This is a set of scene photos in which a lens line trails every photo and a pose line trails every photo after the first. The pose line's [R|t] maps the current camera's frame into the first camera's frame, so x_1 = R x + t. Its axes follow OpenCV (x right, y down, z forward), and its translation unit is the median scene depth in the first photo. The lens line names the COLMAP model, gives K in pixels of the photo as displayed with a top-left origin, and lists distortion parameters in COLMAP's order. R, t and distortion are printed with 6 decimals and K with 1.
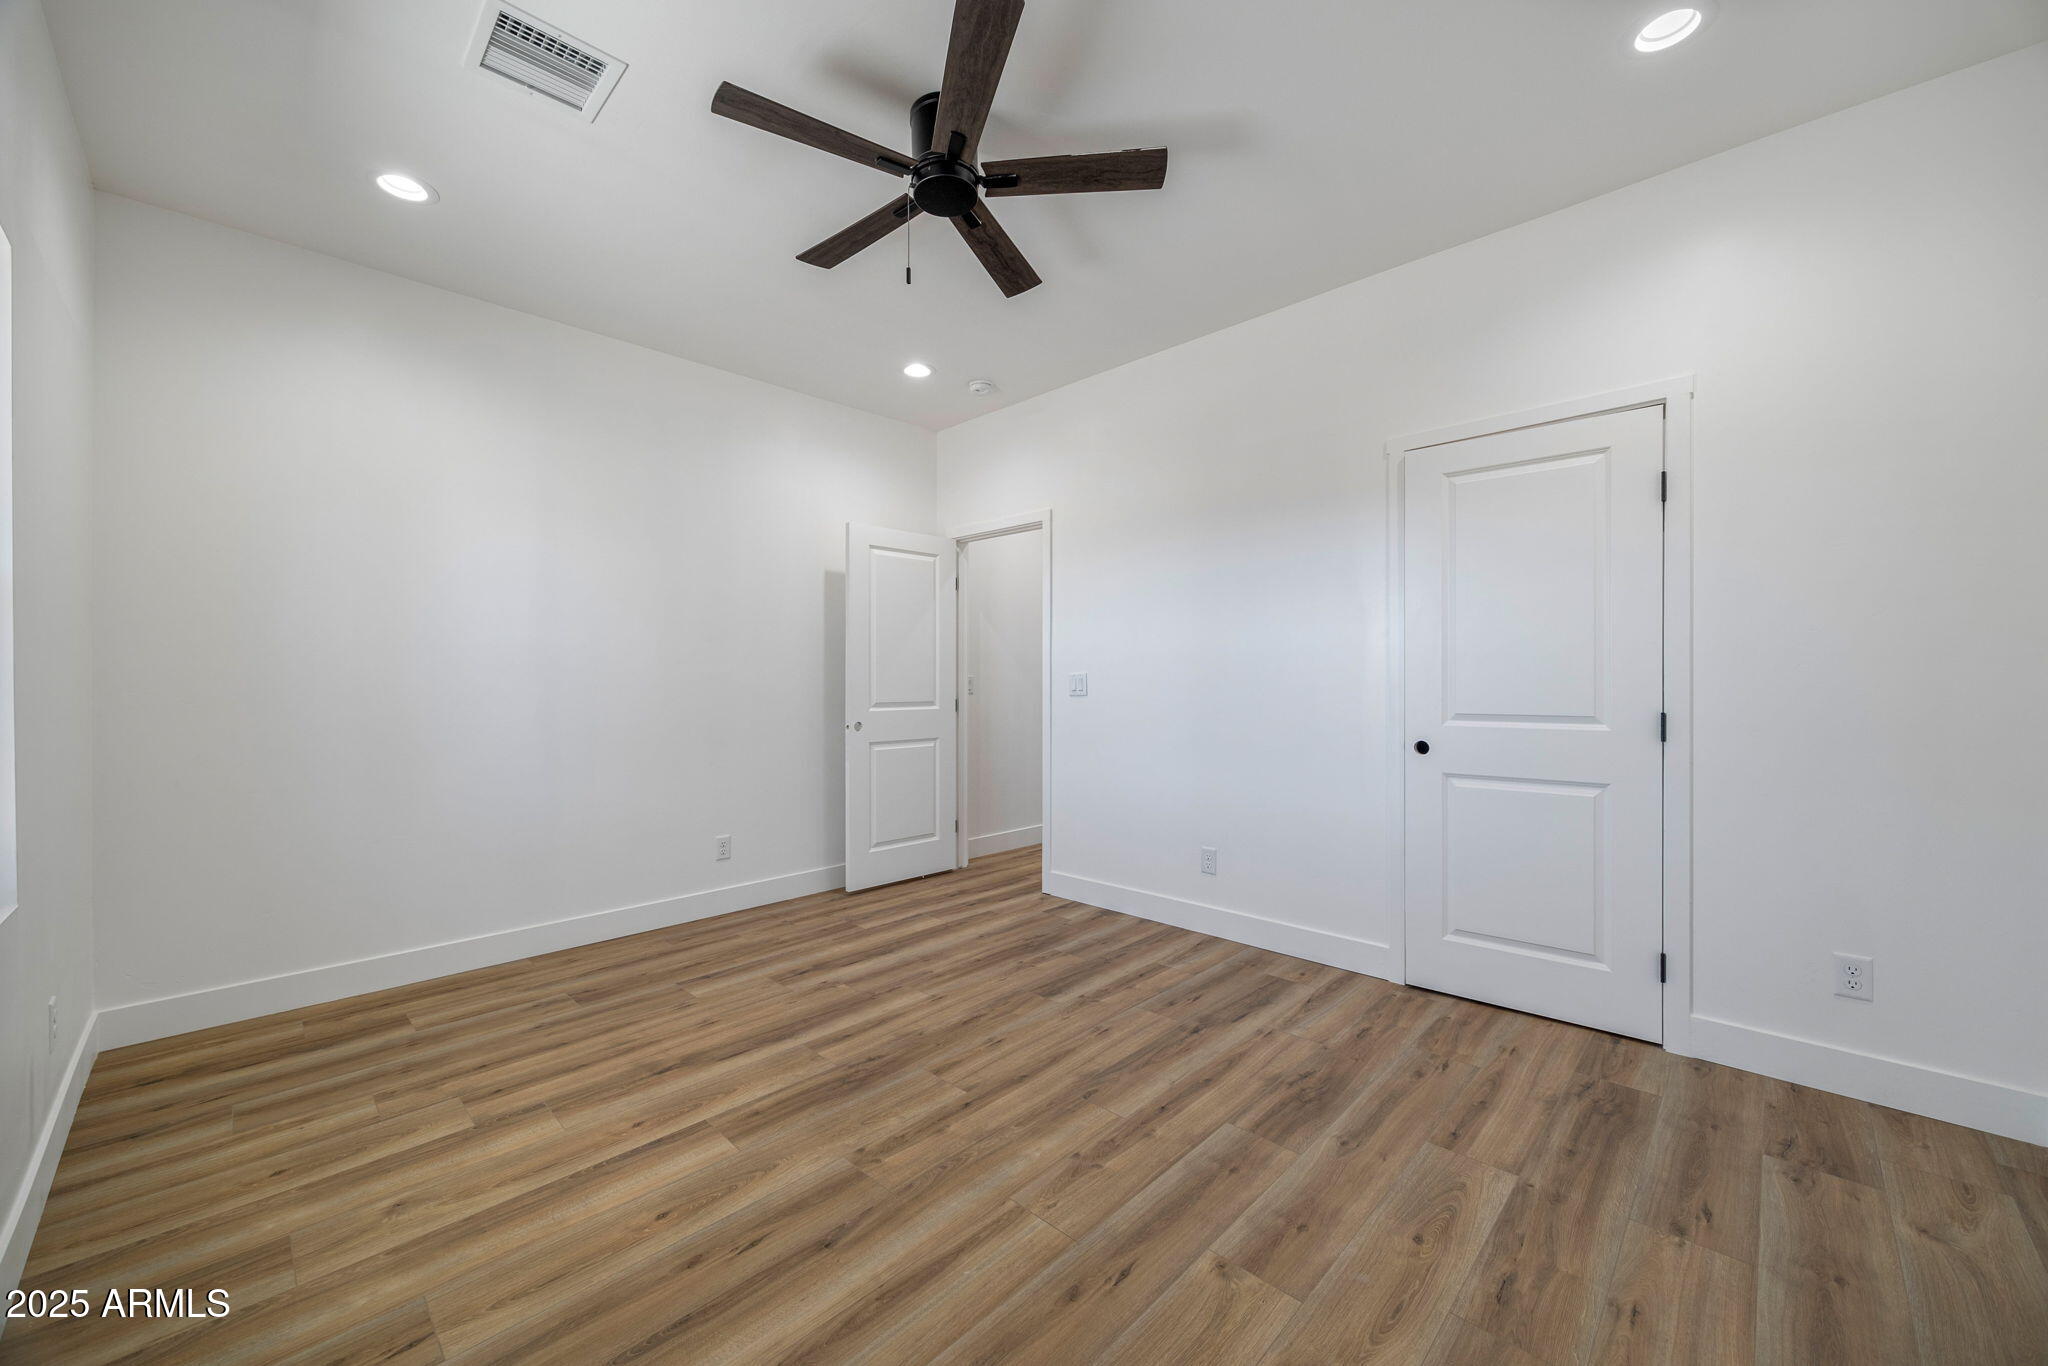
lens RADIAL K [[923.6, 0, 1034.4], [0, 923.6, 685.3], [0, 0, 1]] dist [-0.008123, -0.000789]
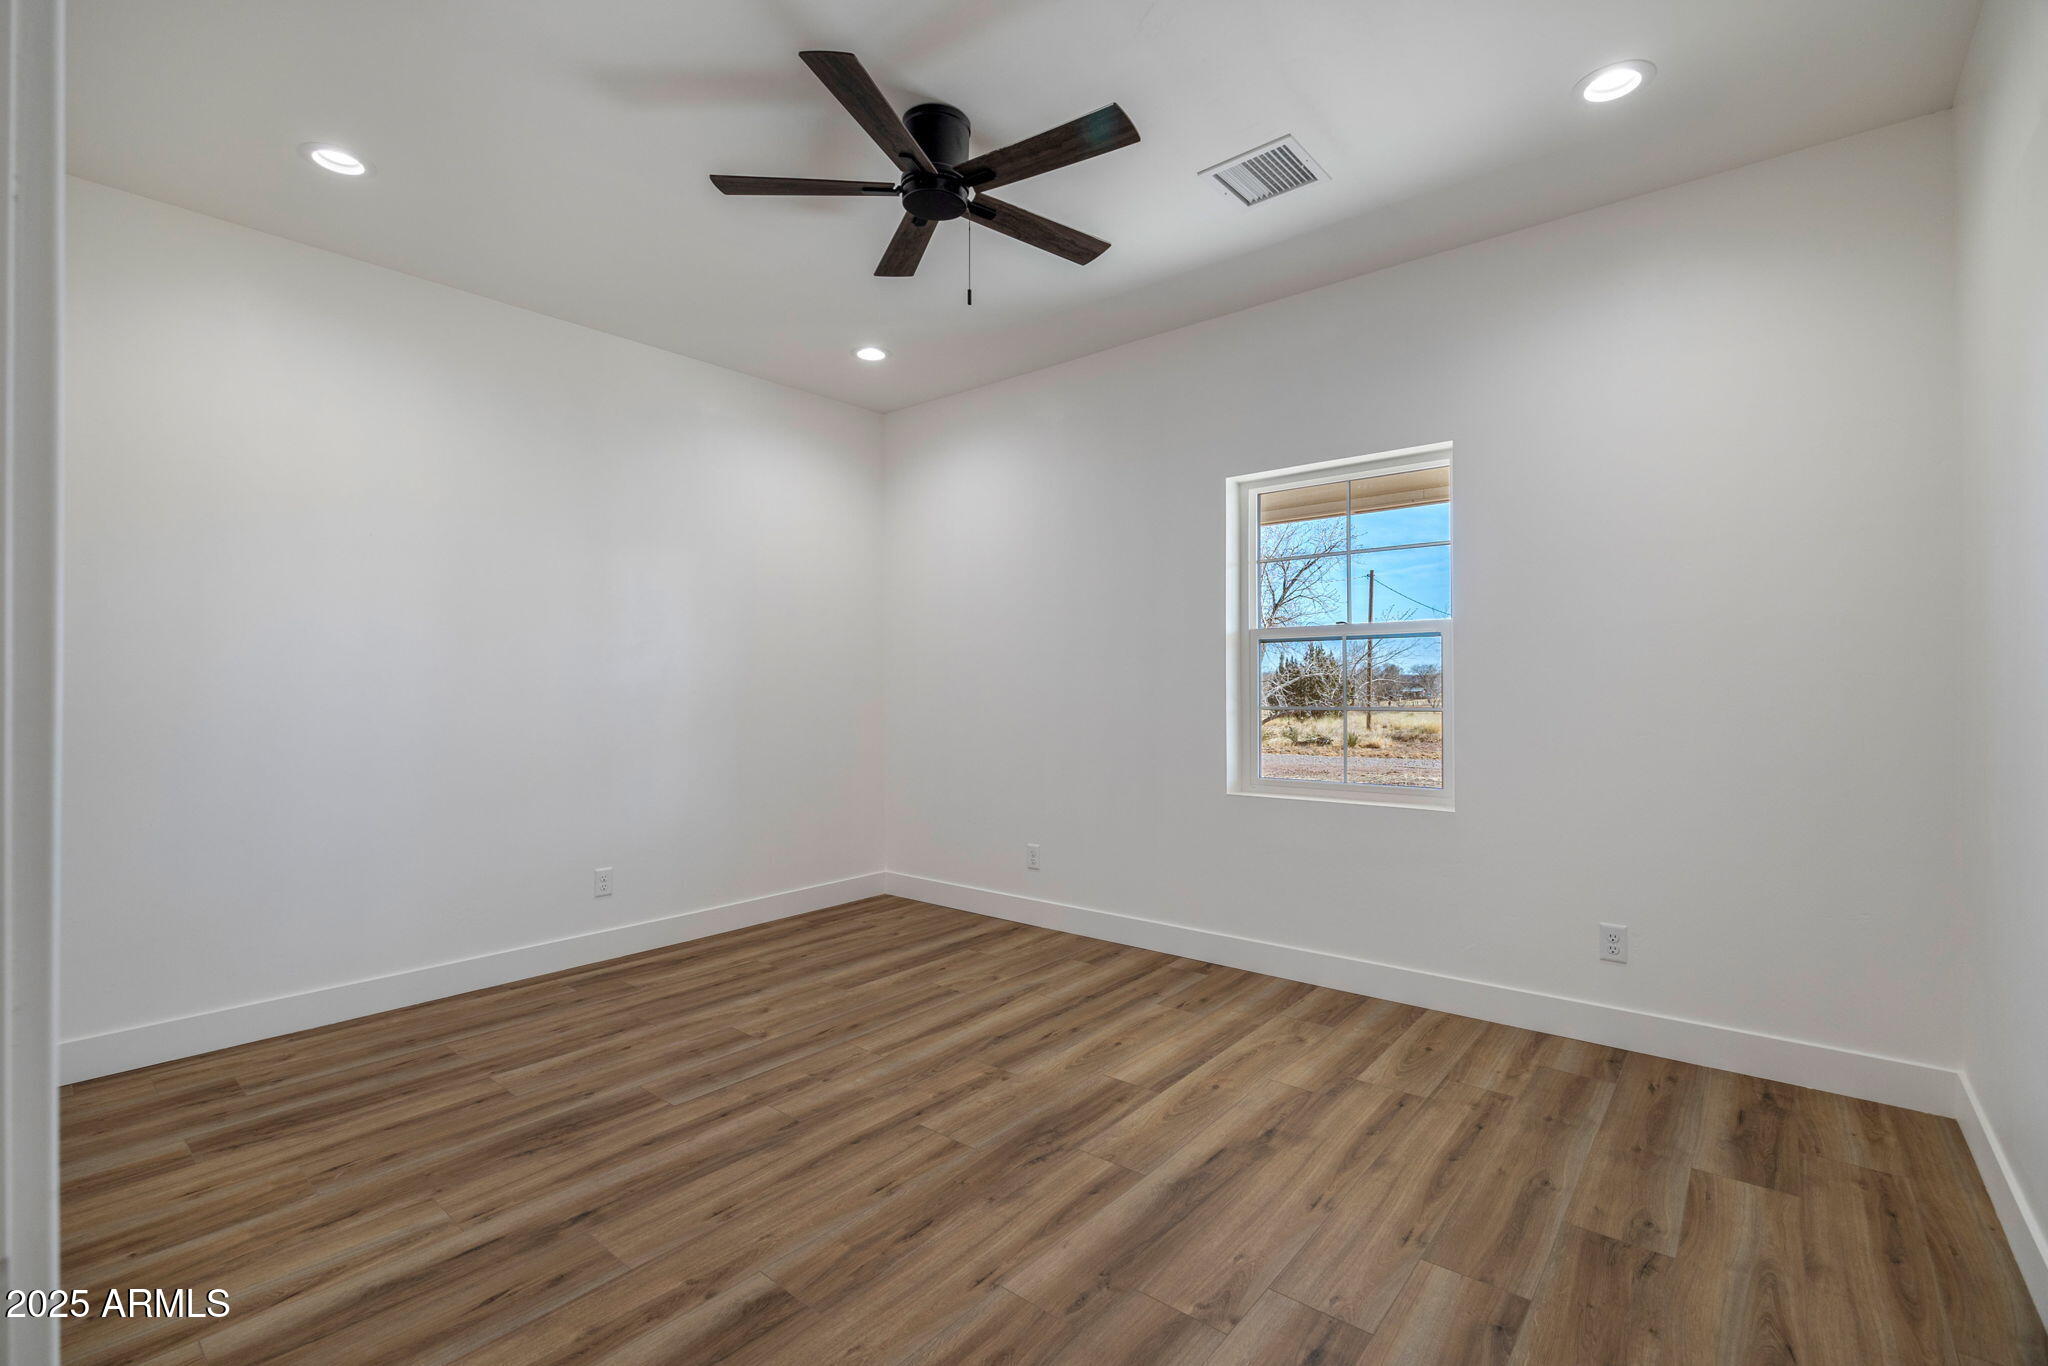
lens RADIAL K [[1000.6, 0, 1024.0], [0, 1000.6, 683.0], [0, 0, 1]] dist [-0.002928, -0.001198]
pose [[-0.998174, 0.012081, -0.059179, -0.125803], [0.012068, 0.999927, 0.000570, -0.012205], [0.059181, -0.000145, -0.998247, 2.040380]]
